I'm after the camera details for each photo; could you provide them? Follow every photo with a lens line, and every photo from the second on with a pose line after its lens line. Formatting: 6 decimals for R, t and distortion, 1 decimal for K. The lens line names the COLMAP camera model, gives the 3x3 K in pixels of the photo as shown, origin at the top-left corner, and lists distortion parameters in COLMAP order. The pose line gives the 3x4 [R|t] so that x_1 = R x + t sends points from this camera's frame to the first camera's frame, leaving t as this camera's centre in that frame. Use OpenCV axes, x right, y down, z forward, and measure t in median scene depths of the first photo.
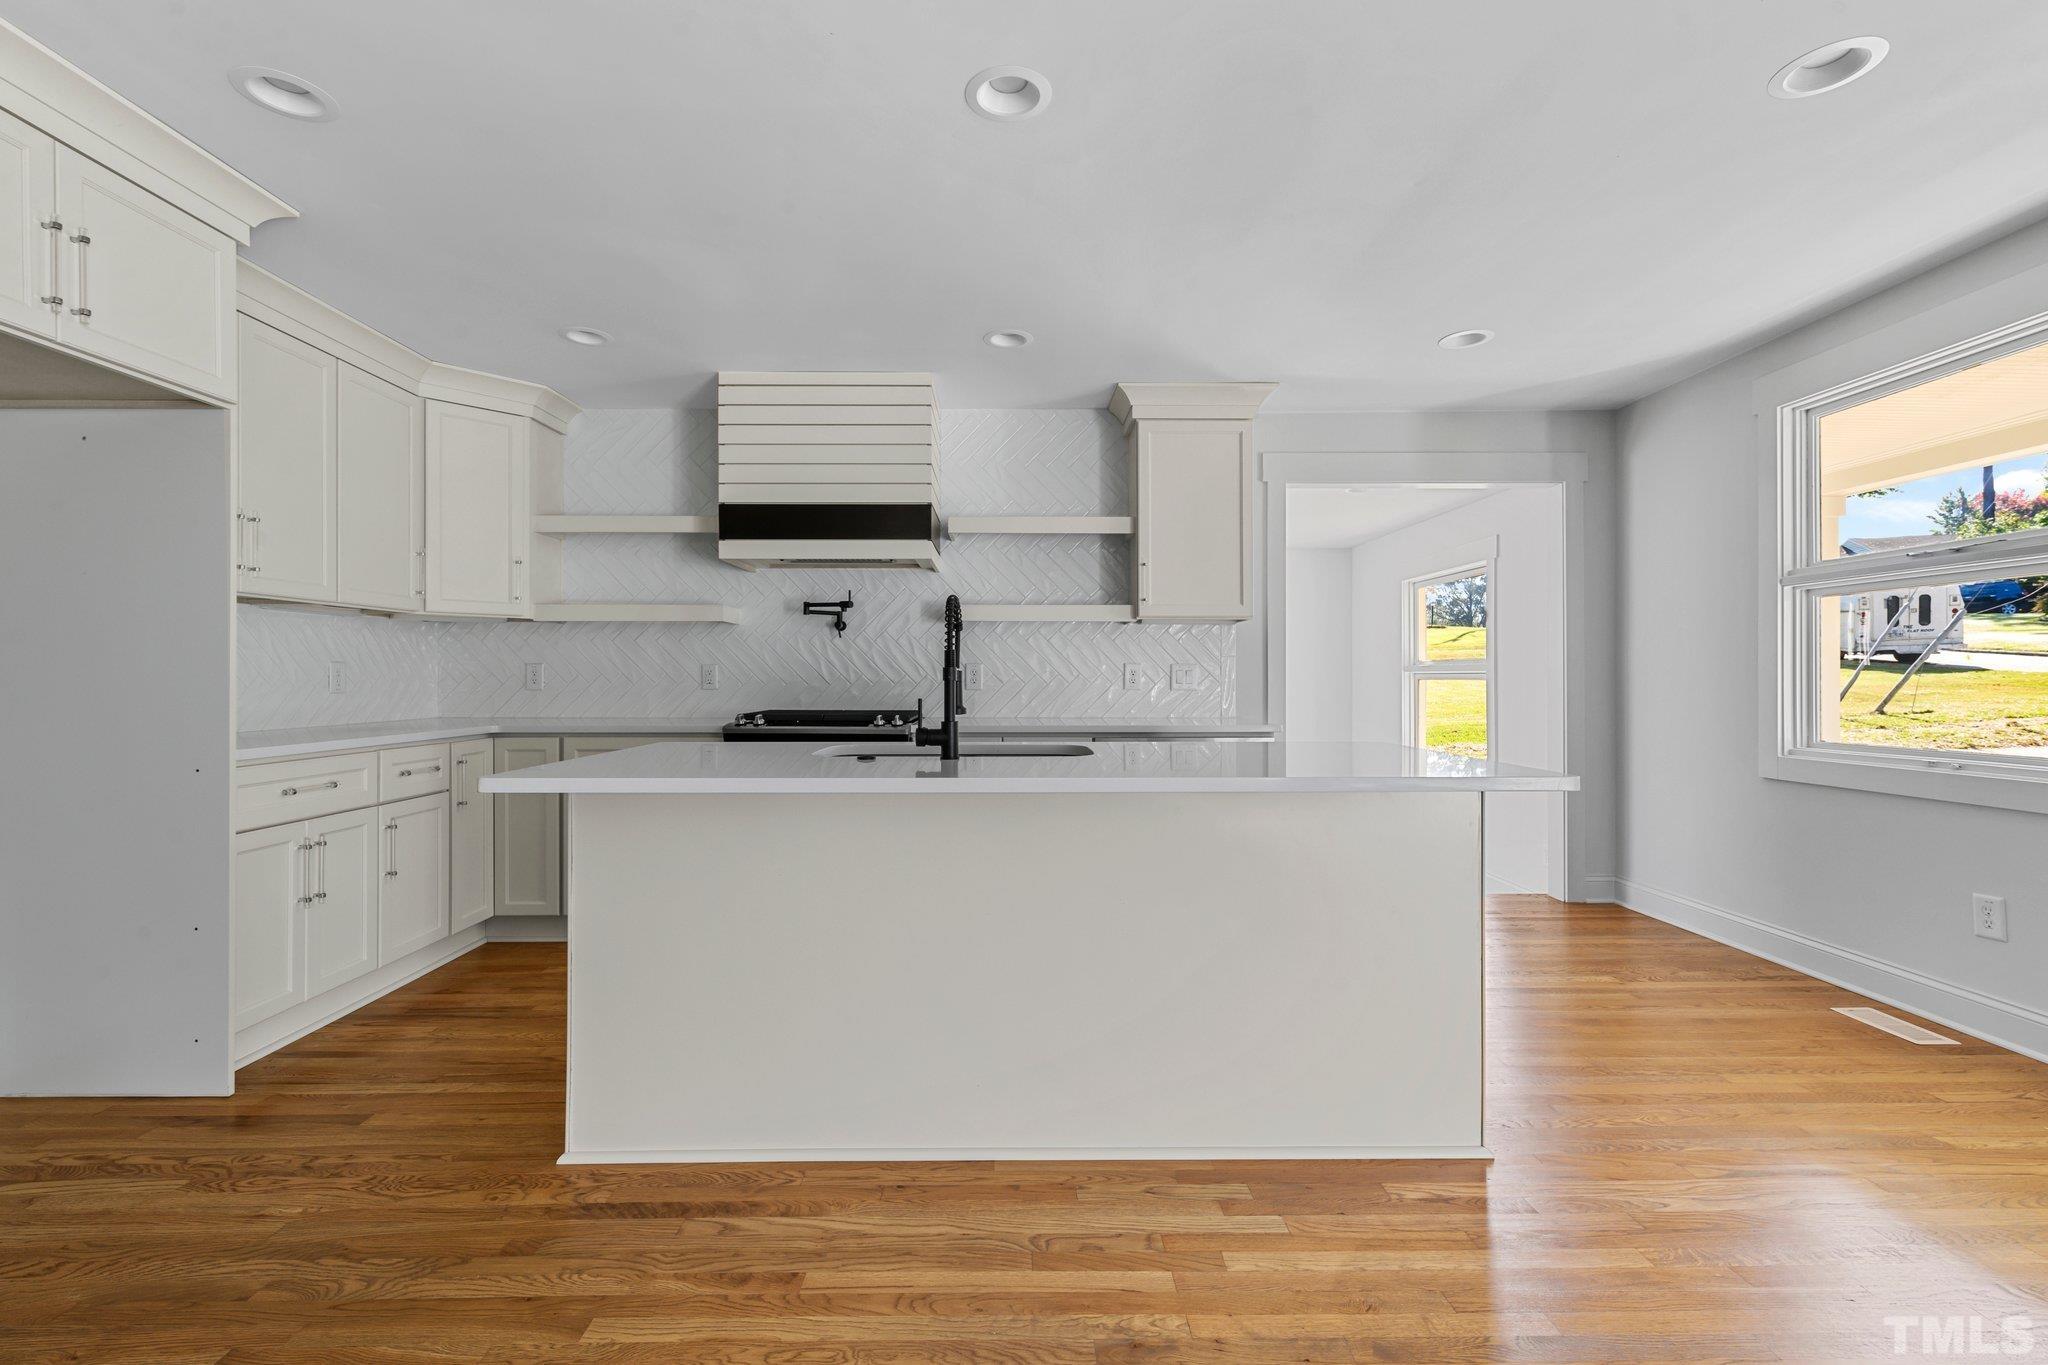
lens RADIAL K [[894.1, 0, 995.1], [0, 894.1, 683.2], [0, 0, 1]] dist [-0.003335, -0.000028]
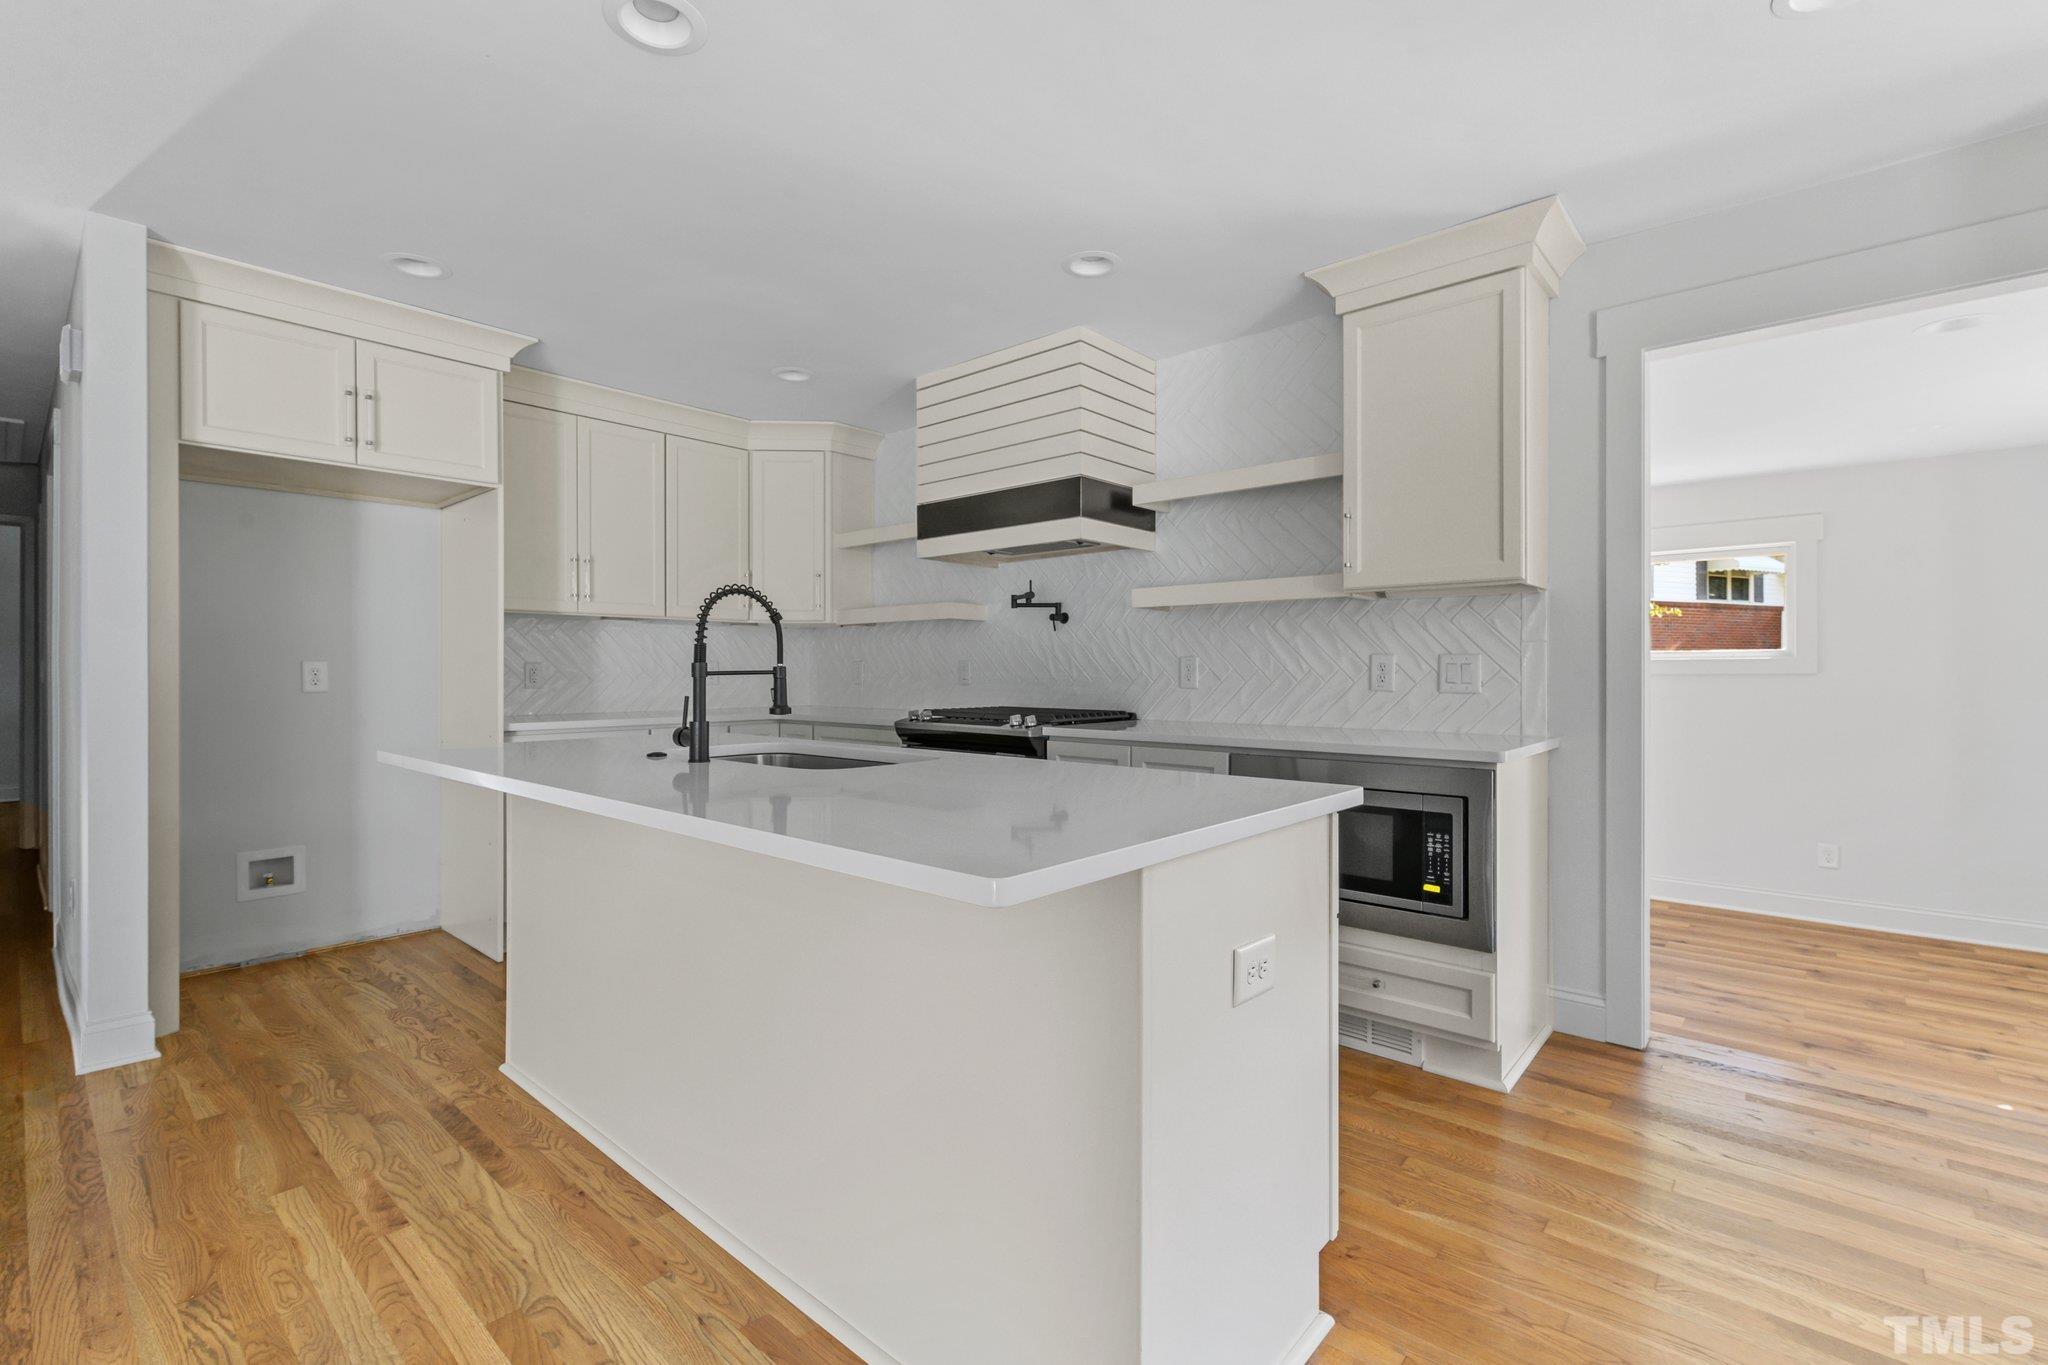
lens RADIAL K [[894.1, 0, 1006.7], [0, 894.1, 678.9], [0, 0, 1]] dist [-0.003335, -0.000028]
pose [[0.744358, 0.004876, -0.667763, 0.740426], [-0.004741, 0.999987, 0.002016, -0.004222], [0.667764, 0.001665, 0.744371, 0.482279]]
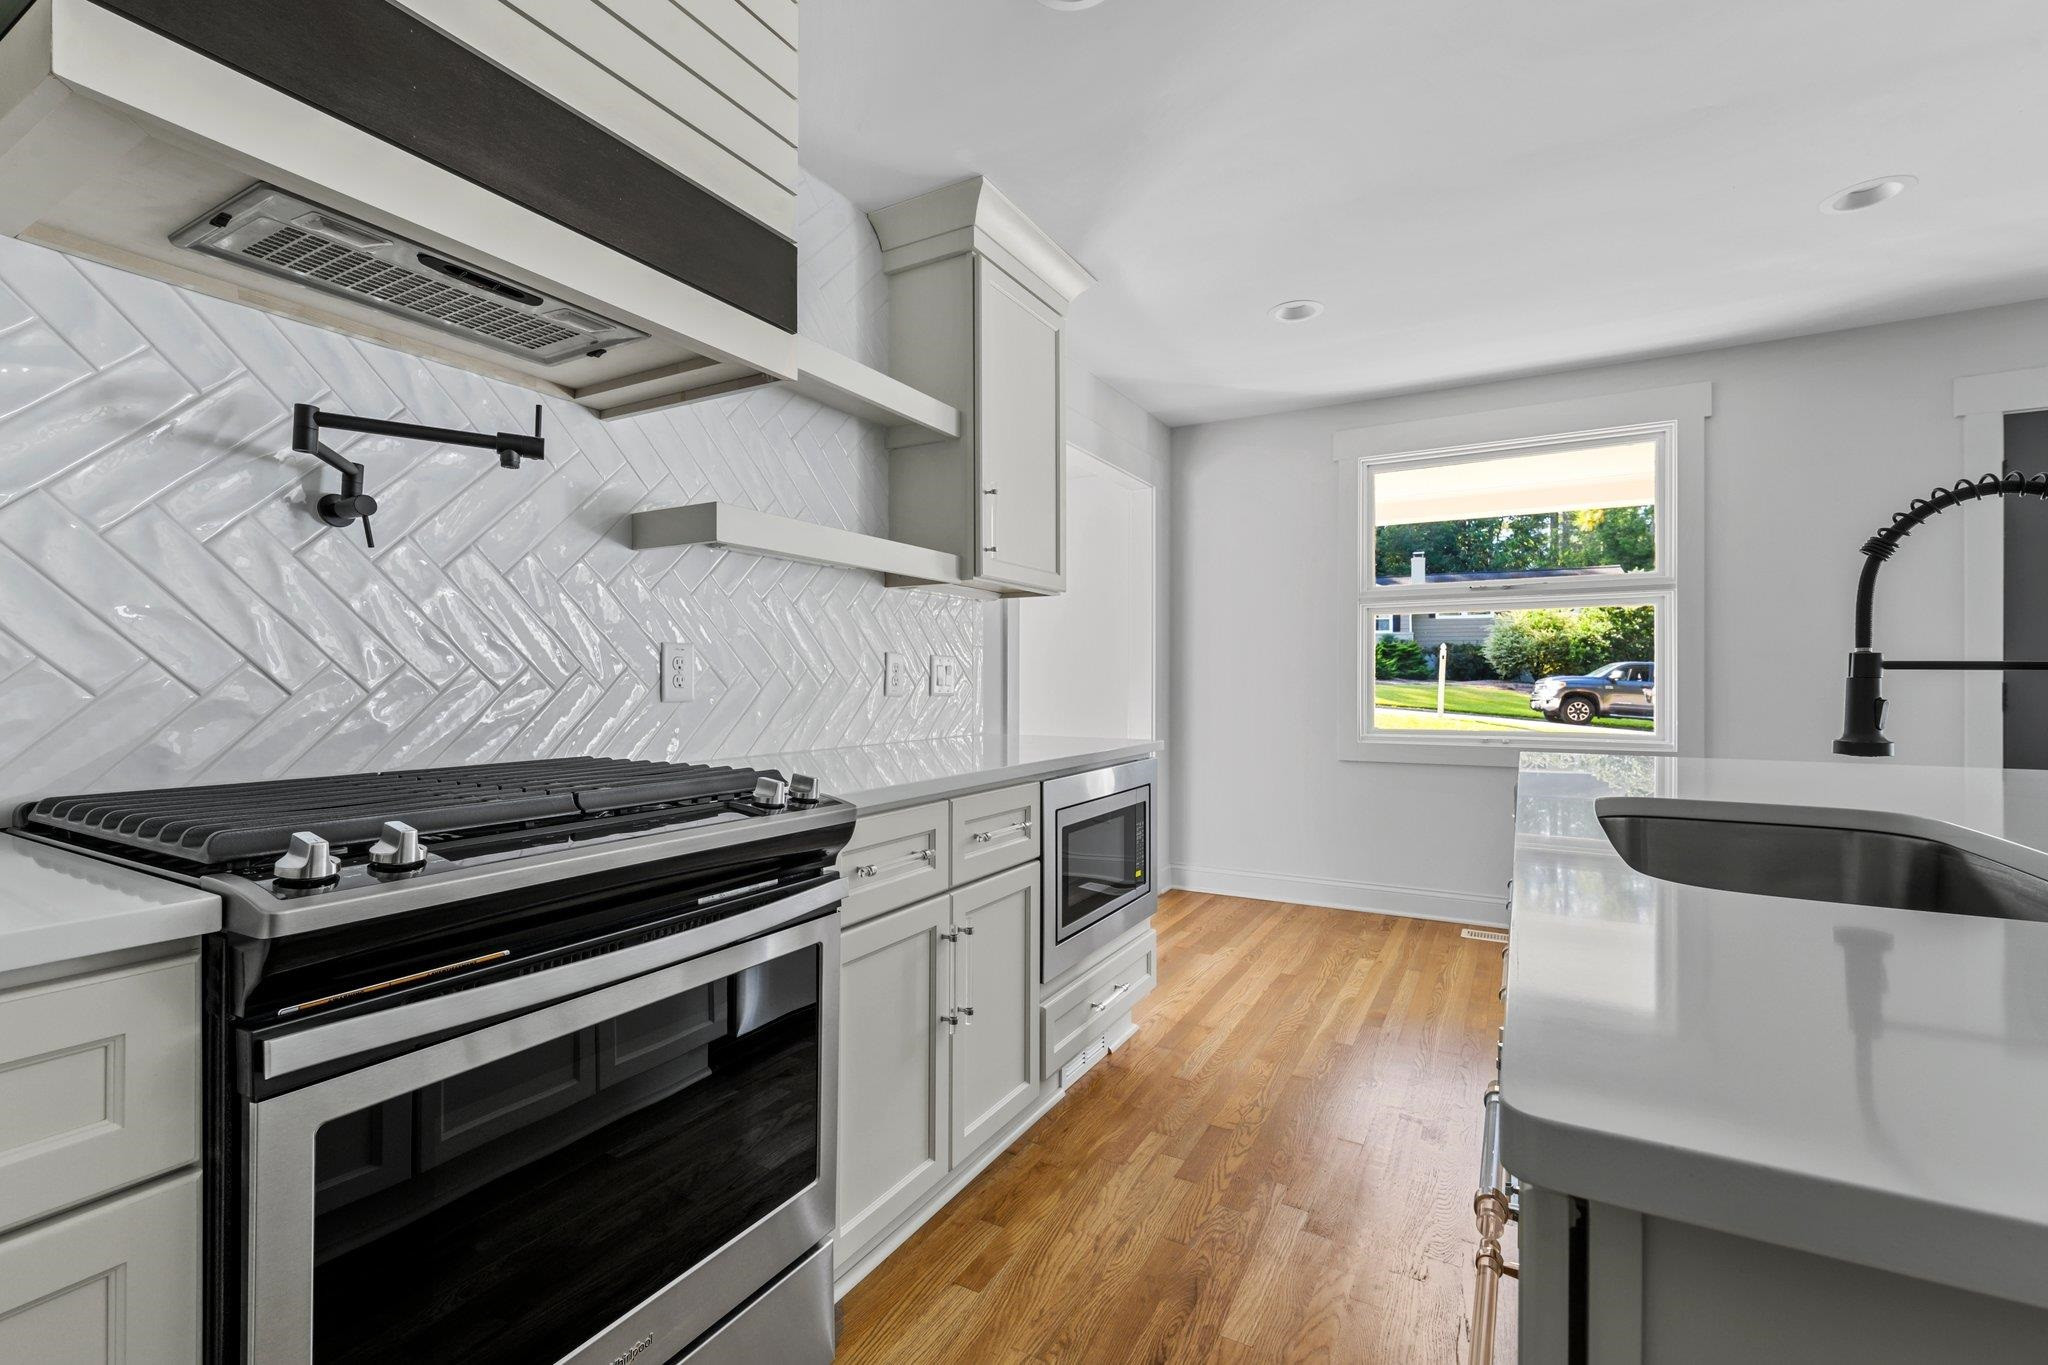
lens RADIAL K [[914.0, 0, 1034.7], [0, 914.0, 678.3], [0, 0, 1]] dist [-0.001130, -0.000006]
pose [[0.462652, 0.001819, 0.886538, -0.630097], [0.002951, 0.999989, -0.003592, -0.004080], [-0.886535, 0.004278, 0.462642, 1.147784]]
